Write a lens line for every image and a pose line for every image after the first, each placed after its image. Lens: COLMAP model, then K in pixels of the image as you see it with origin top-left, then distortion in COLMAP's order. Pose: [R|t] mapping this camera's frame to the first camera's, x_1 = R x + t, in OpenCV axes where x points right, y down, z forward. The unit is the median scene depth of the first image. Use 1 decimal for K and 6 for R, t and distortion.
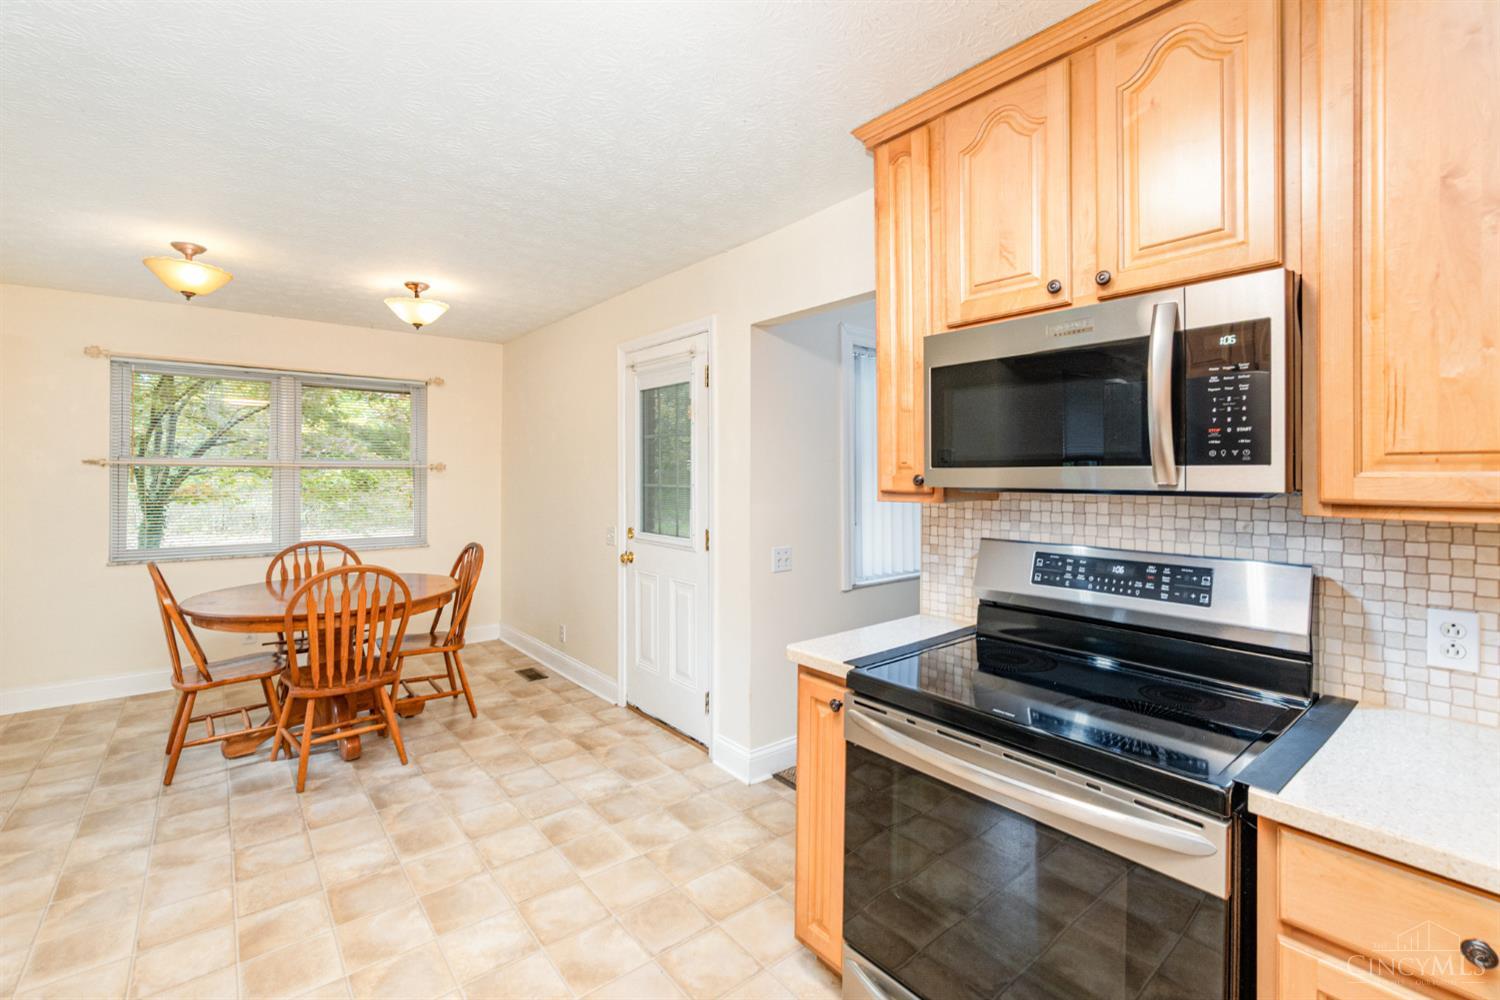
lens RADIAL K [[679.3, 0, 749.2], [0, 679.3, 474.8], [0, 0, 1]] dist [0.003731, -0.000788]
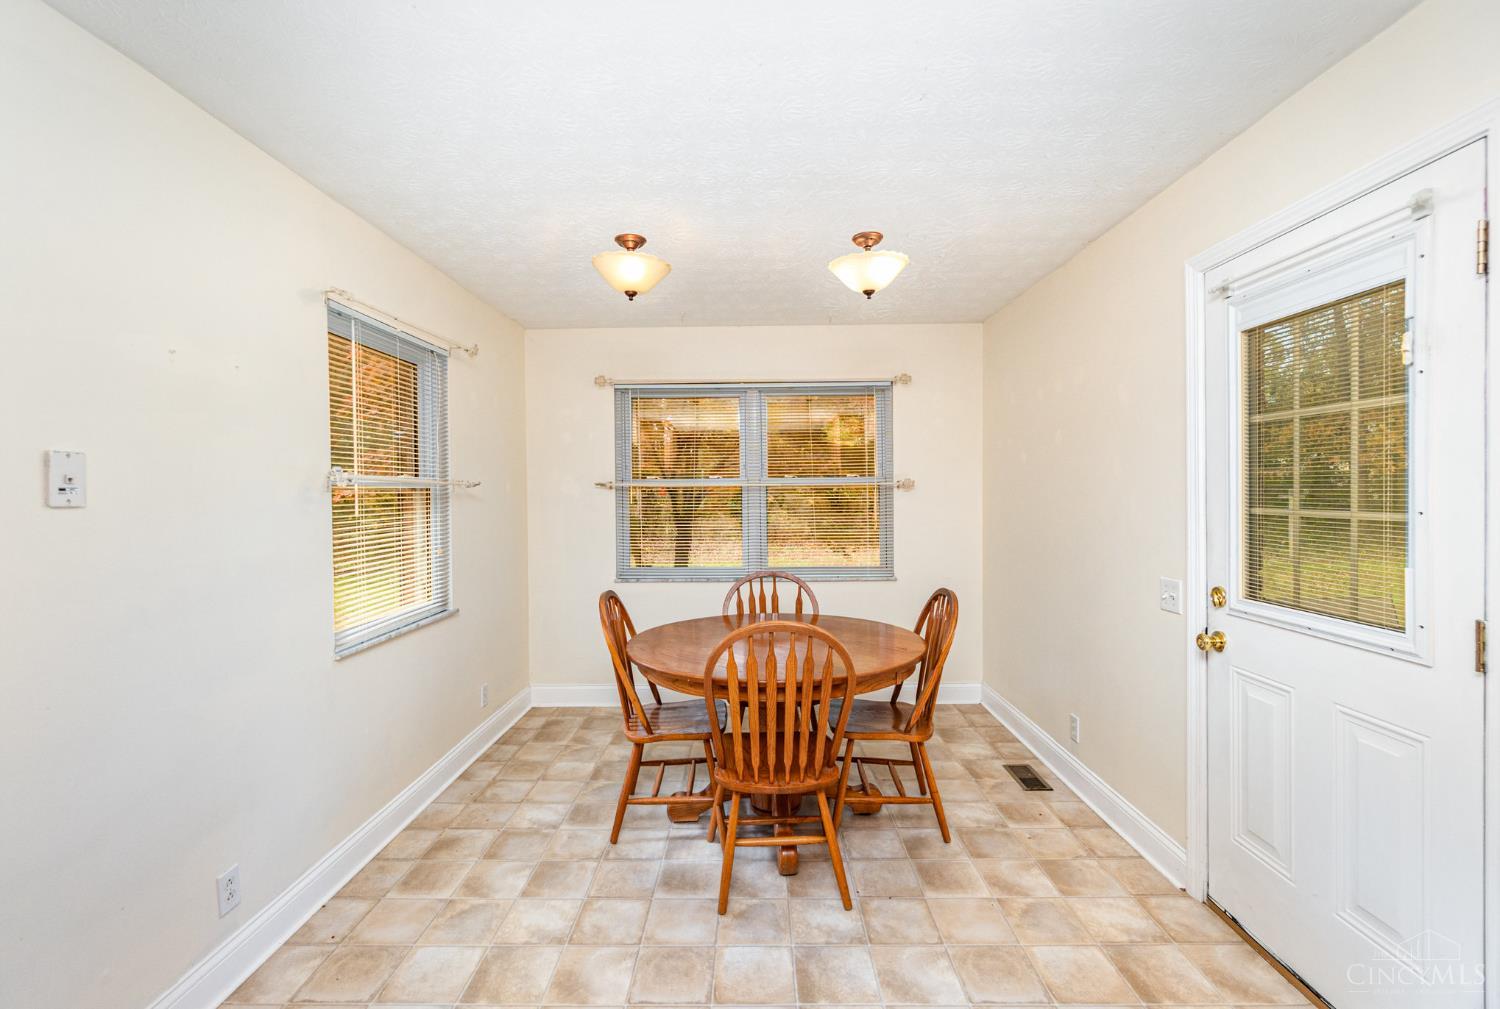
lens RADIAL K [[652.4, 0, 747.1], [0, 652.4, 500.5], [0, 0, 1]] dist [-0.011005, 0.000599]
pose [[0.768191, -0.001746, -0.640219, -0.136876], [0.009329, 0.999921, 0.008466, -0.000595], [0.640153, -0.012476, 0.768146, 0.369834]]
